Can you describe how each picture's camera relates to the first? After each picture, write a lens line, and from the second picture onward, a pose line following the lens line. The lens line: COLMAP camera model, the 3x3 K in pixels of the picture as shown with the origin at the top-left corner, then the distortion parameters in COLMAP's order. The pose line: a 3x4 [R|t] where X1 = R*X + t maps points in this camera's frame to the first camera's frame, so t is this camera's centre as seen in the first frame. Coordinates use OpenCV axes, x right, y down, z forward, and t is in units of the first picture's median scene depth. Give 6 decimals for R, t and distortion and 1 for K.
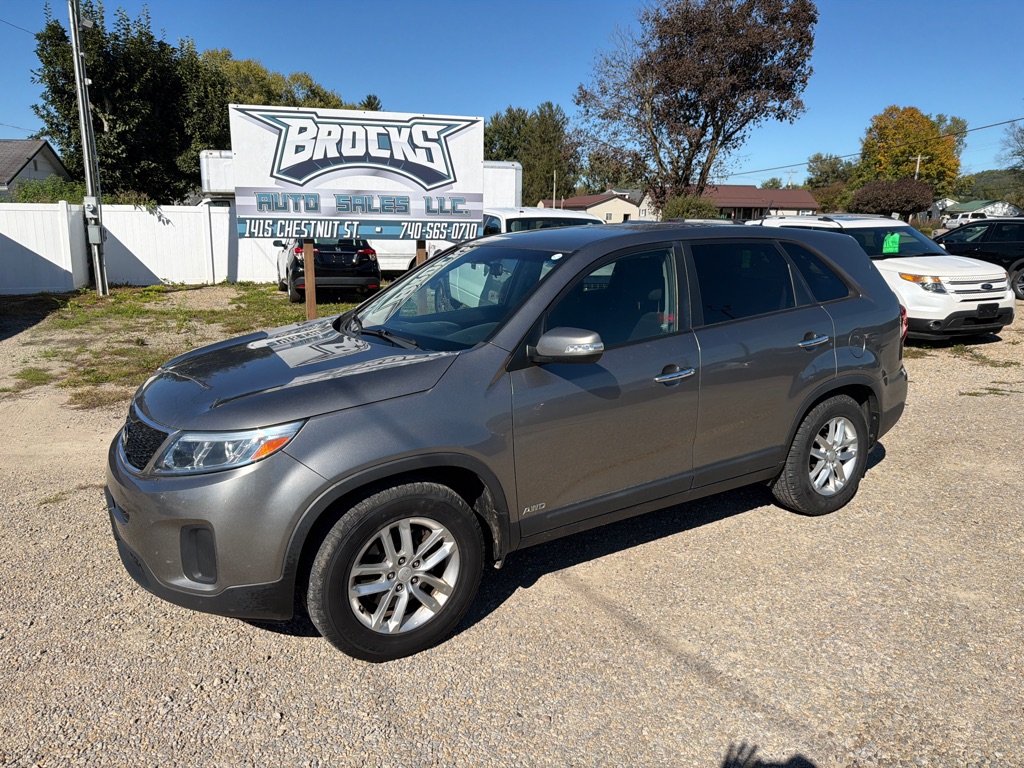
lens RADIAL K [[756.6, 0, 502.4], [0, 756.6, 386.7], [0, 0, 1]] dist [0.053507, -0.088596]
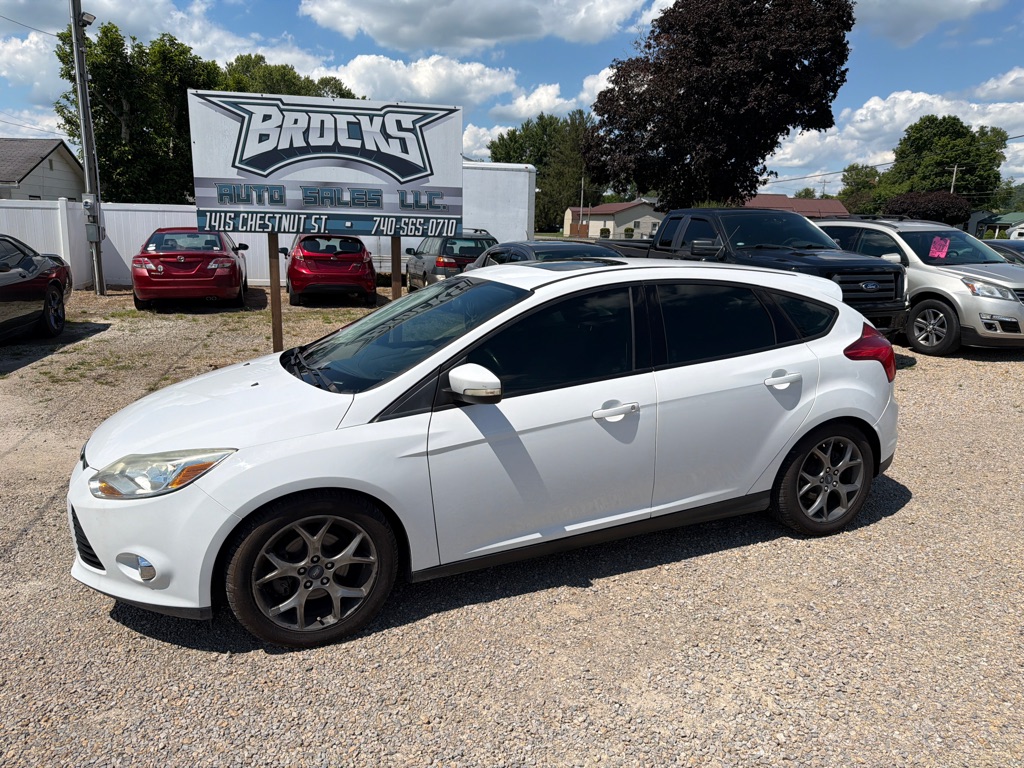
lens RADIAL K [[757.1, 0, 512.8], [0, 757.1, 388.2], [0, 0, 1]] dist [0.021265, -0.031963]
pose [[0.999471, 0.016526, -0.028017, 0.070078], [-0.016750, 0.999829, -0.007778, -0.000526], [0.027884, 0.008243, 0.999577, 0.070371]]
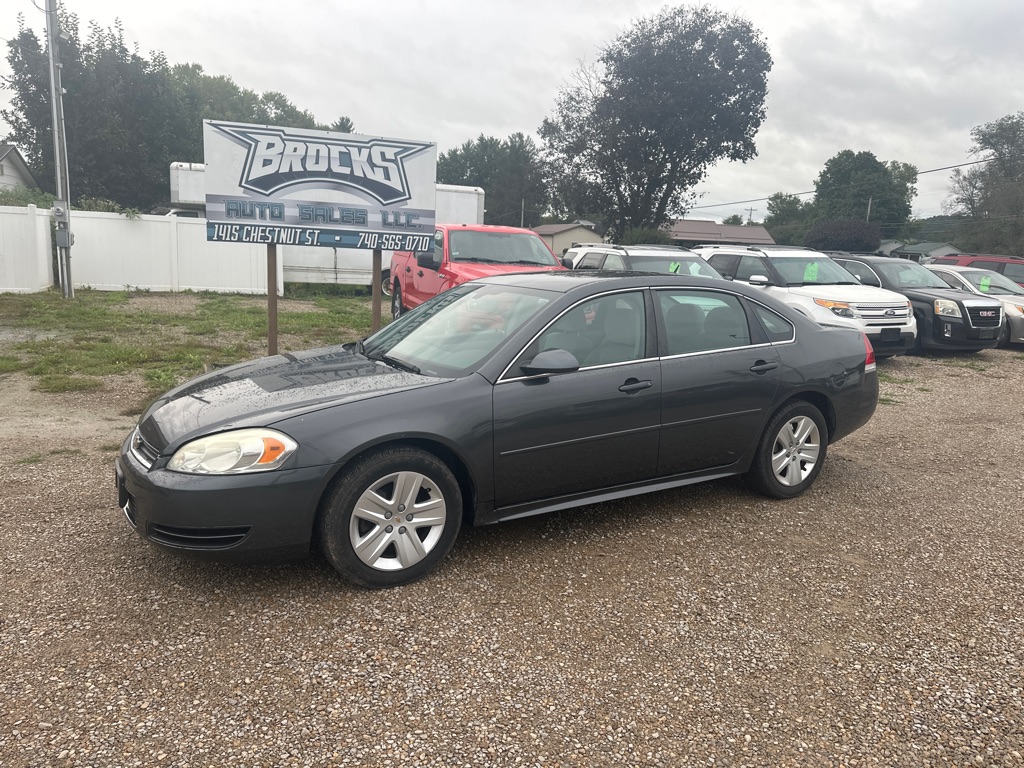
lens RADIAL K [[758.7, 0, 513.7], [0, 758.7, 387.8], [0, 0, 1]] dist [0.045035, -0.063045]
pose [[0.997975, 0.027391, 0.057412, 0.033488], [-0.025469, 0.999099, -0.033939, 0.039607], [-0.058290, 0.032408, 0.997773, -0.106096]]
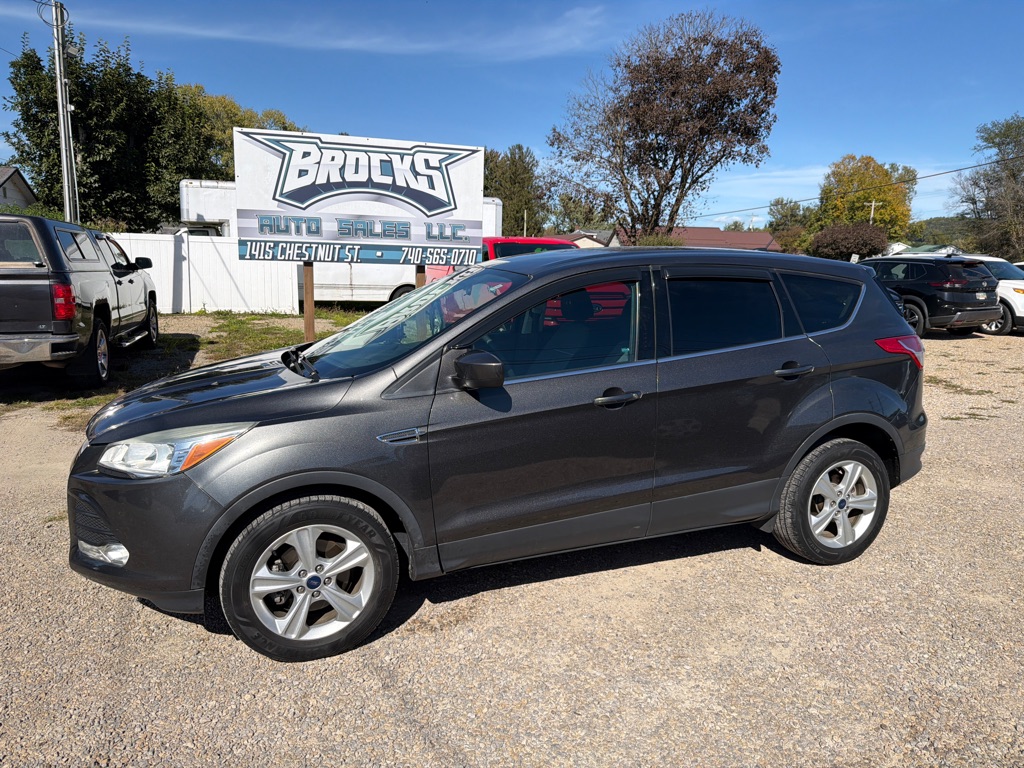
lens RADIAL K [[754.5, 0, 512.0], [0, 754.5, 384.0], [0, 0, 1]] dist [0.068984, -0.108076]
pose [[0.998410, 0.004551, 0.056187, -0.043360], [-0.001593, 0.998616, -0.052571, 0.018191], [-0.056349, 0.052398, 0.997035, -0.004189]]
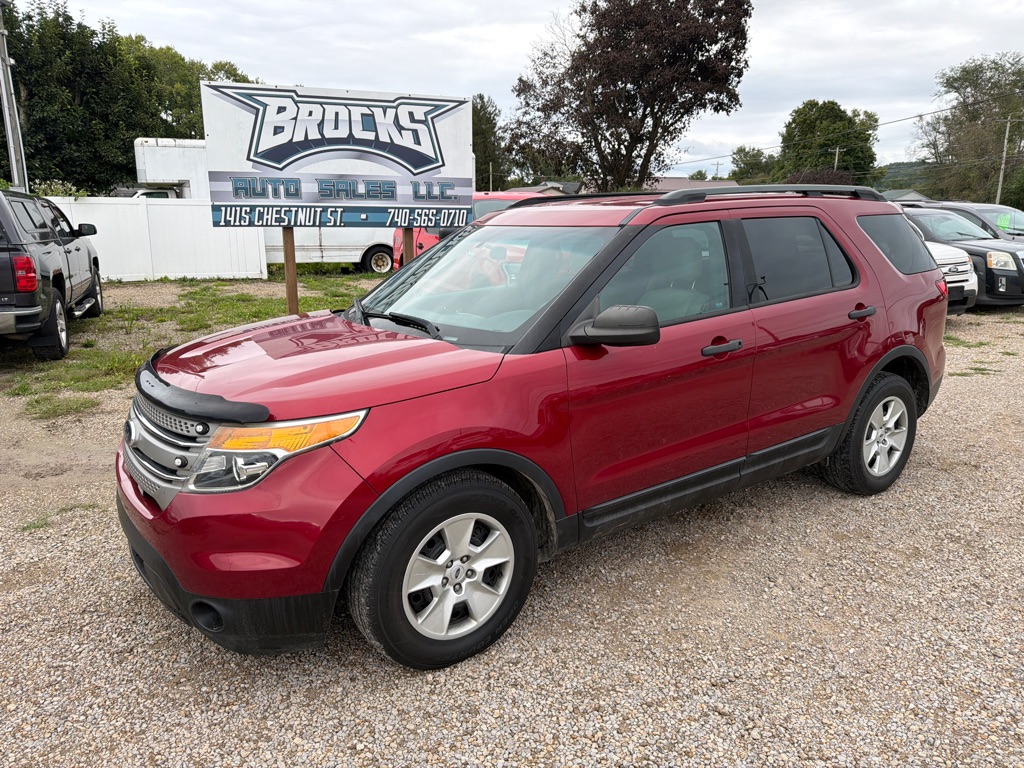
lens RADIAL K [[757.1, 0, 512.8], [0, 757.1, 388.2], [0, 0, 1]] dist [0.021265, -0.031963]
pose [[0.994566, -0.029892, 0.099724, -0.080491], [0.028782, 0.999507, 0.012549, -0.001183], [-0.100050, -0.009611, 0.994936, 0.046111]]
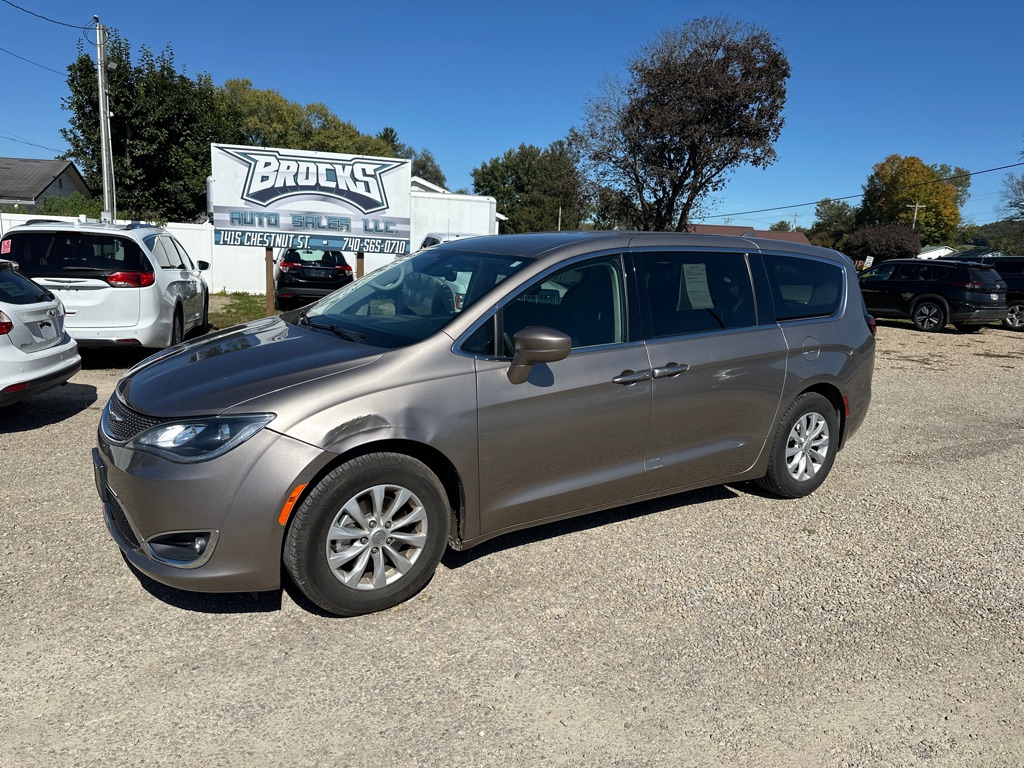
lens RADIAL K [[765.3, 0, 516.2], [0, 765.3, 389.8], [0, 0, 1]] dist [0.077673, -0.131757]
pose [[0.999348, 0.035815, -0.004568, 0.176320], [-0.035973, 0.998502, -0.041233, 0.084789], [0.003084, 0.041370, 0.999139, -0.294706]]
